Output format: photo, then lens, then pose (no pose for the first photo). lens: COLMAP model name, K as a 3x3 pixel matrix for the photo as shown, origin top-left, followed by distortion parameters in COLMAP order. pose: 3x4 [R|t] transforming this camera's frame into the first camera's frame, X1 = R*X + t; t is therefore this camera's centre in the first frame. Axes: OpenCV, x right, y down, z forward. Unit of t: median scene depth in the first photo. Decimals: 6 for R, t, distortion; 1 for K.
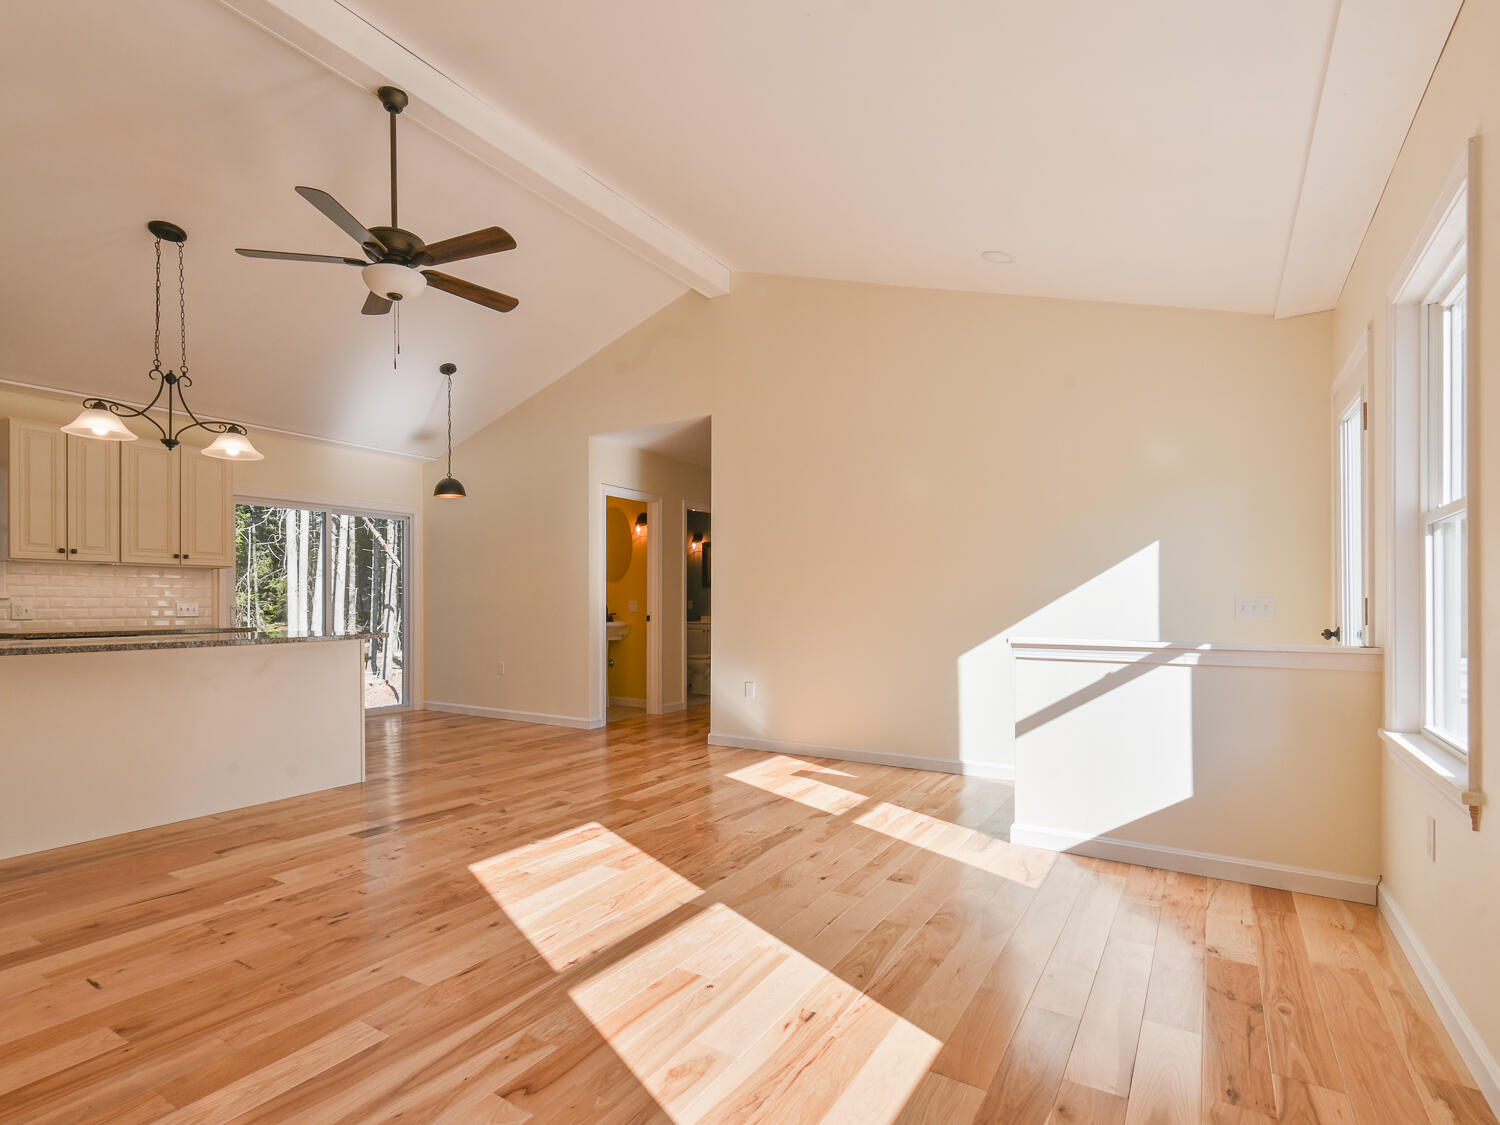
lens RADIAL K [[1055.6, 0, 753.0], [0, 1055.6, 607.9], [0, 0, 1]] dist [0.003694, 0.000532]
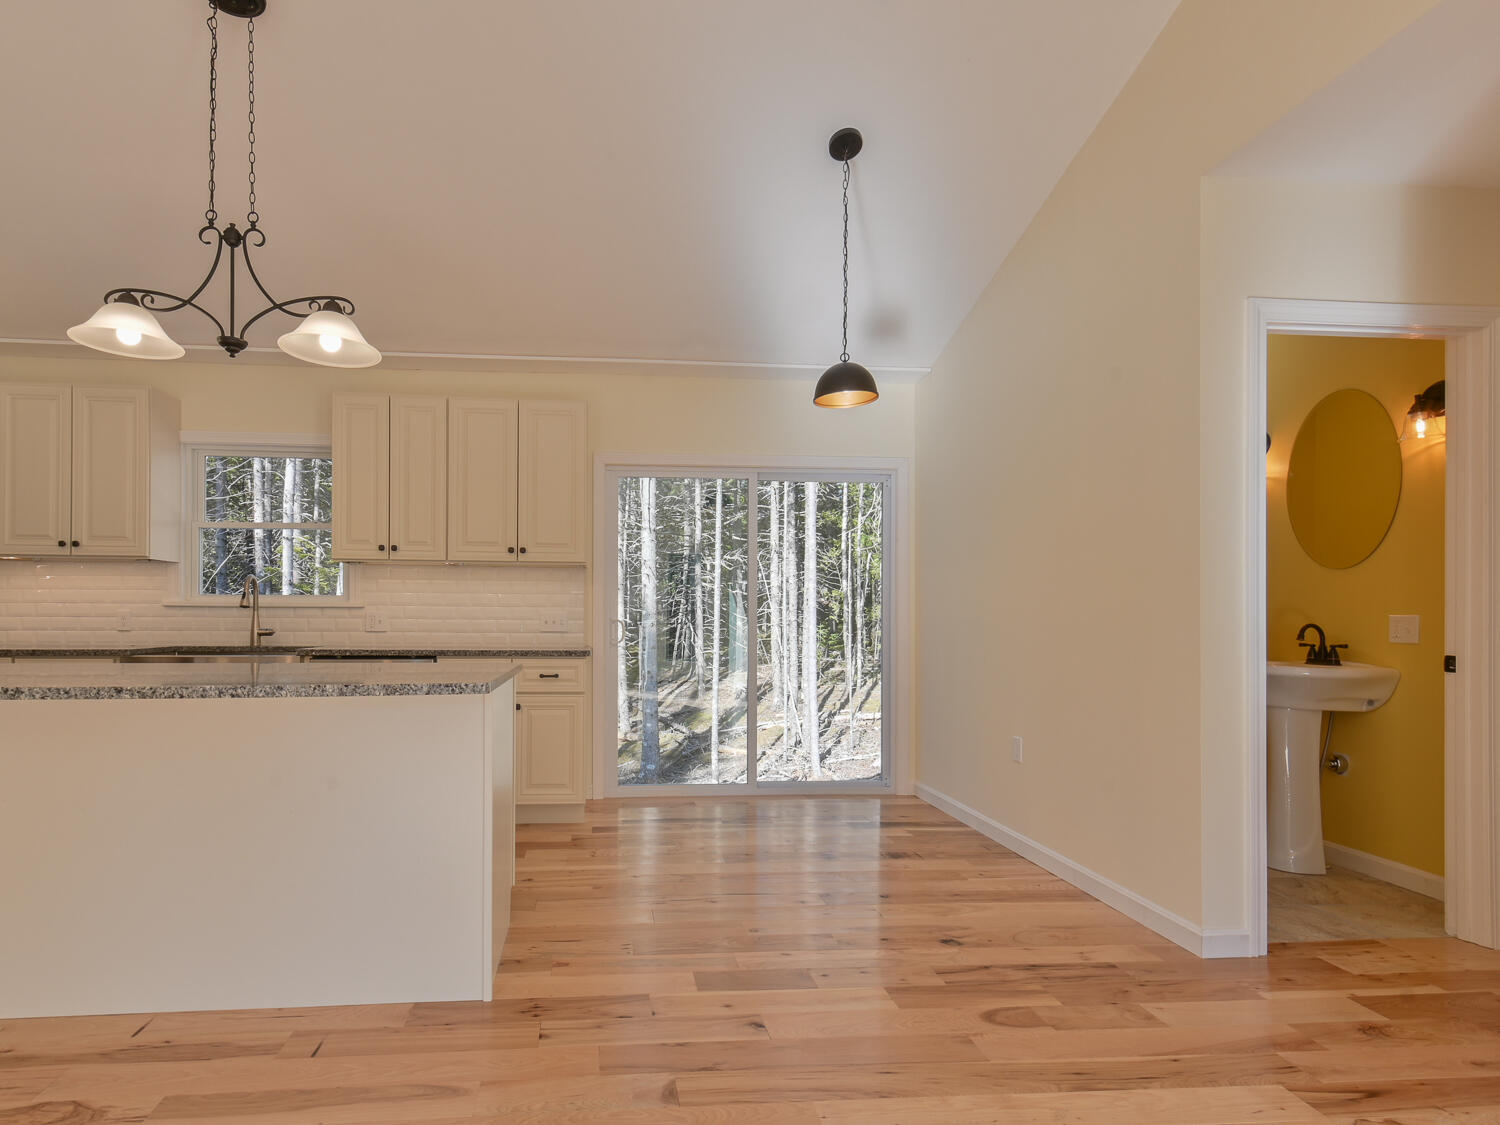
lens RADIAL K [[783.3, 0, 632.6], [0, 783.3, 605.6], [0, 0, 1]] dist [0.007986, 0.000652]
pose [[0.567225, -0.005429, -0.823545, -0.053784], [-0.011045, 0.999838, -0.014198, -0.003890], [0.823489, 0.017150, 0.567074, 0.909591]]
